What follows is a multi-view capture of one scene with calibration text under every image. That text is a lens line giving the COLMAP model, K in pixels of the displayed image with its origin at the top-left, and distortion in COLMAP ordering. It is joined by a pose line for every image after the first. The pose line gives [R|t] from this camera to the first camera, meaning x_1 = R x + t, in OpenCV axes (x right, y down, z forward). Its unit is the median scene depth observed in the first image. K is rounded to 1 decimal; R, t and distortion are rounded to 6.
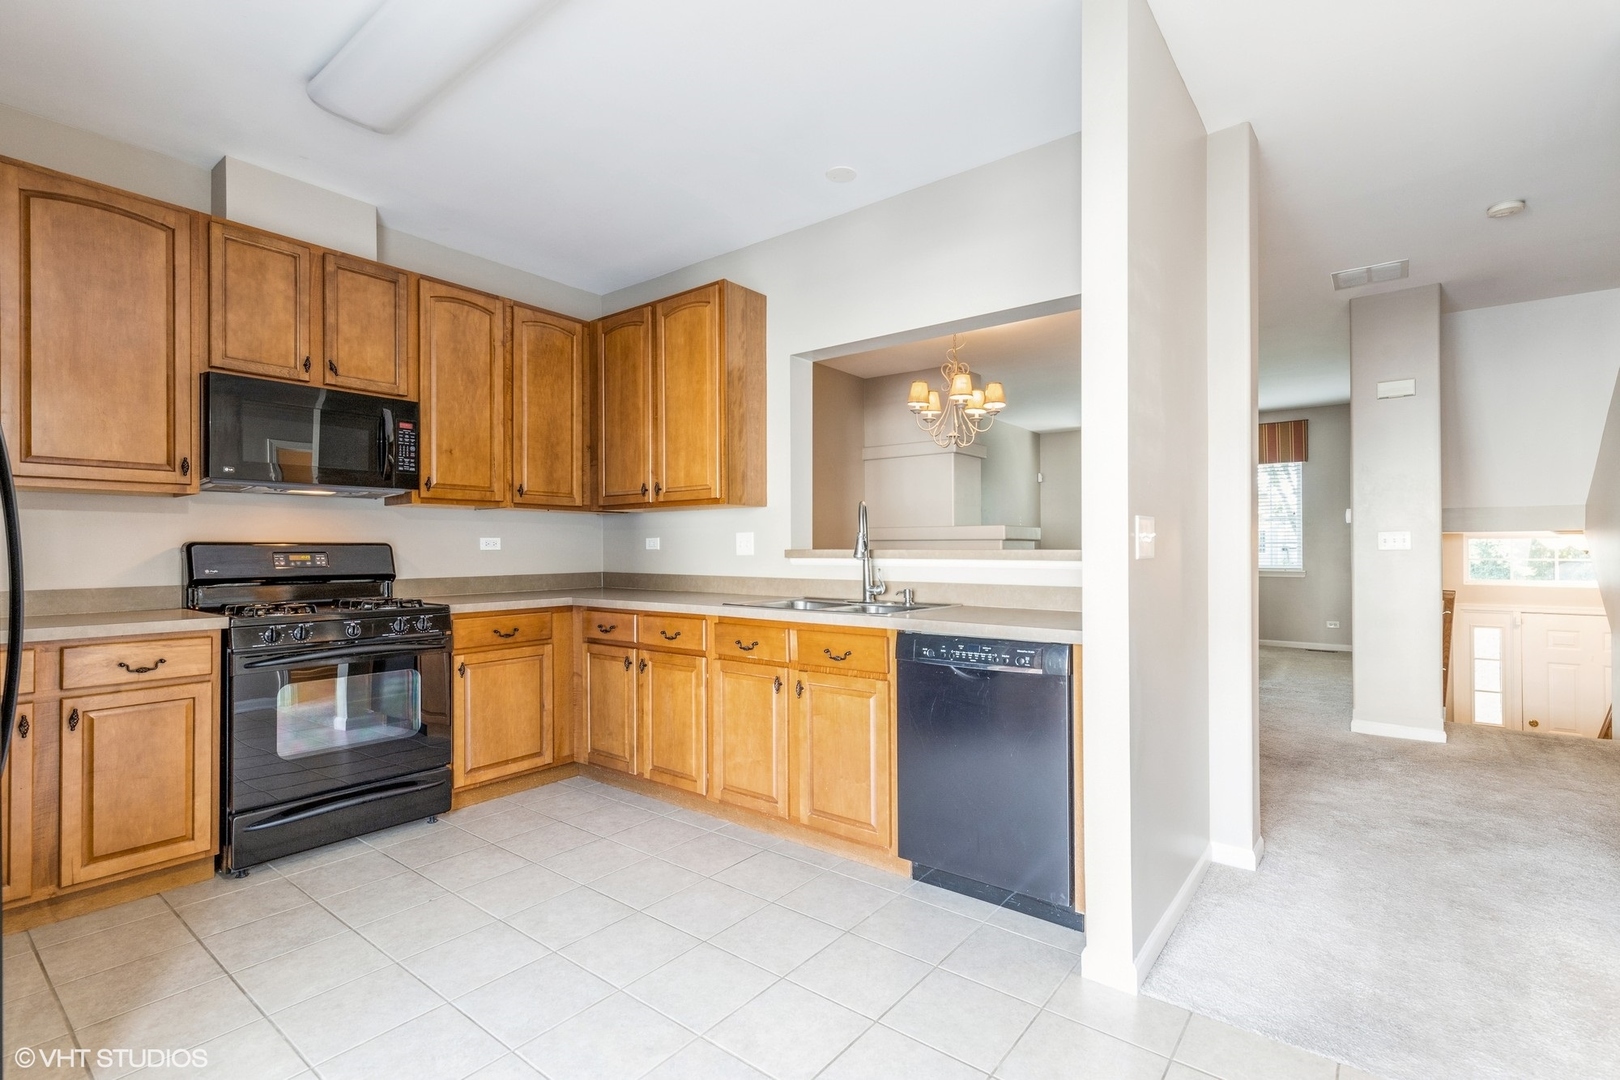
lens RADIAL K [[737.3, 0, 820.4], [0, 737.3, 542.0], [0, 0, 1]] dist [0.004494, -0.000063]
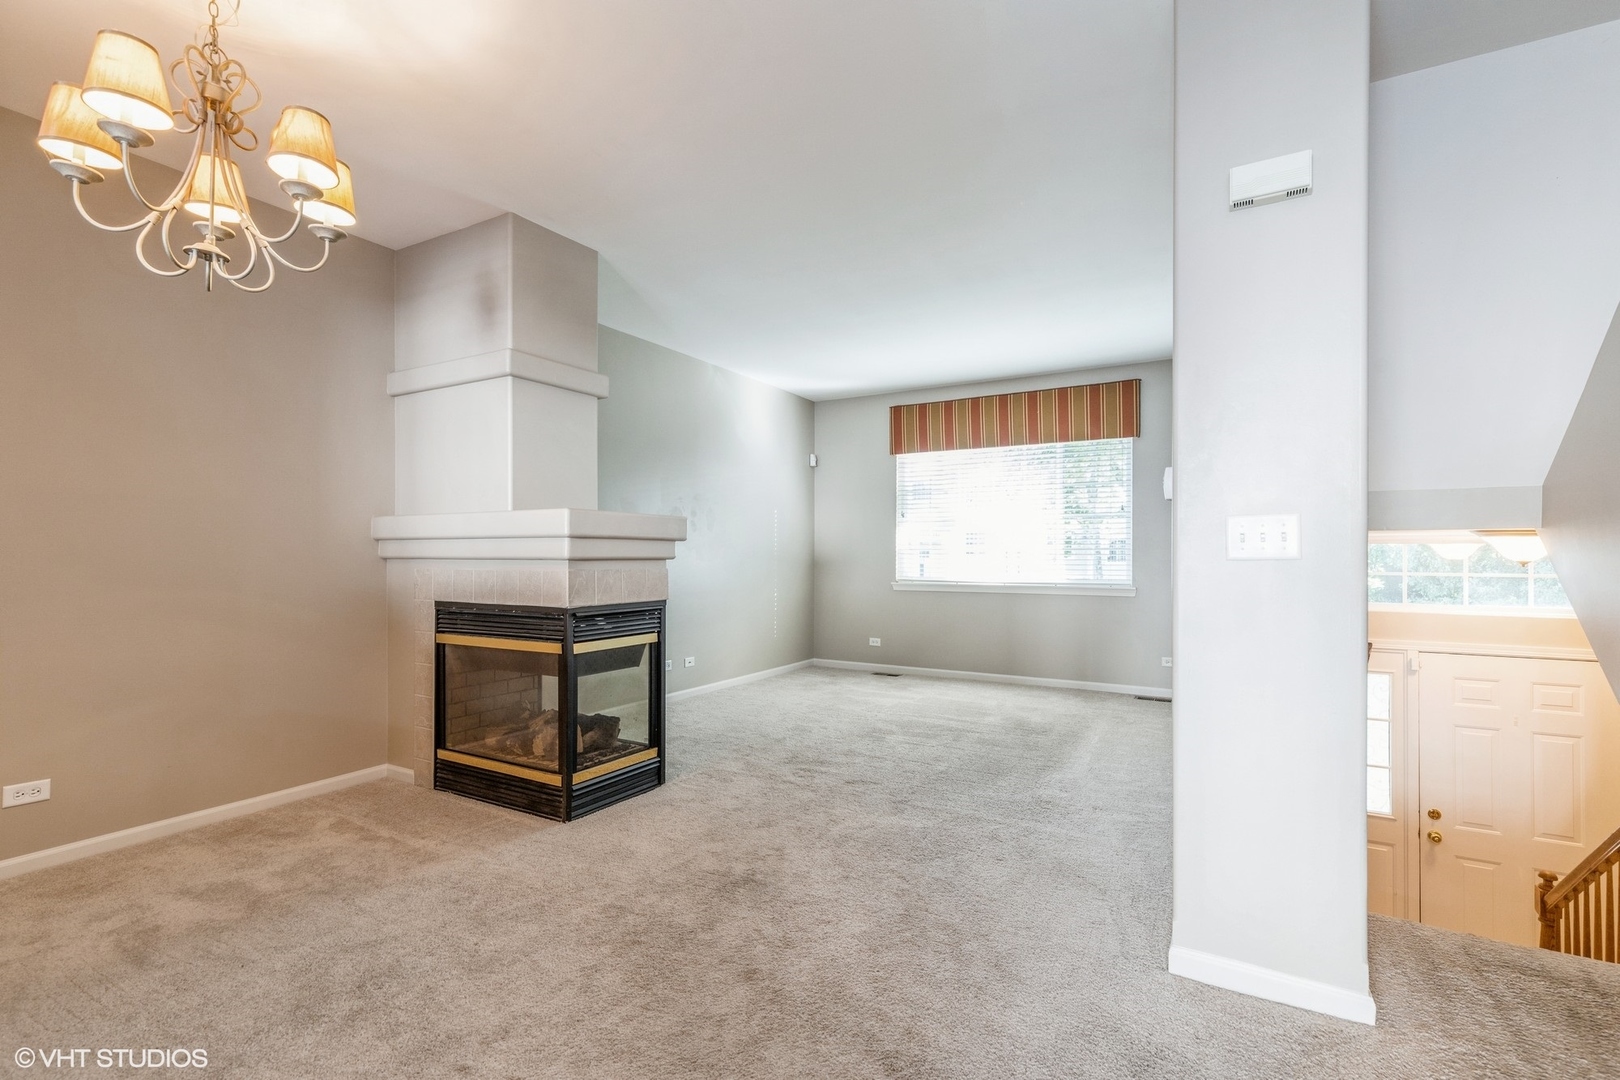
lens RADIAL K [[737.3, 0, 801.7], [0, 737.3, 552.3], [0, 0, 1]] dist [0.004494, -0.000063]
pose [[0.992305, 0.007497, 0.123593, 0.223578], [-0.007997, 0.999962, 0.003548, 0.003979], [-0.123561, -0.004509, 0.992327, 0.296801]]
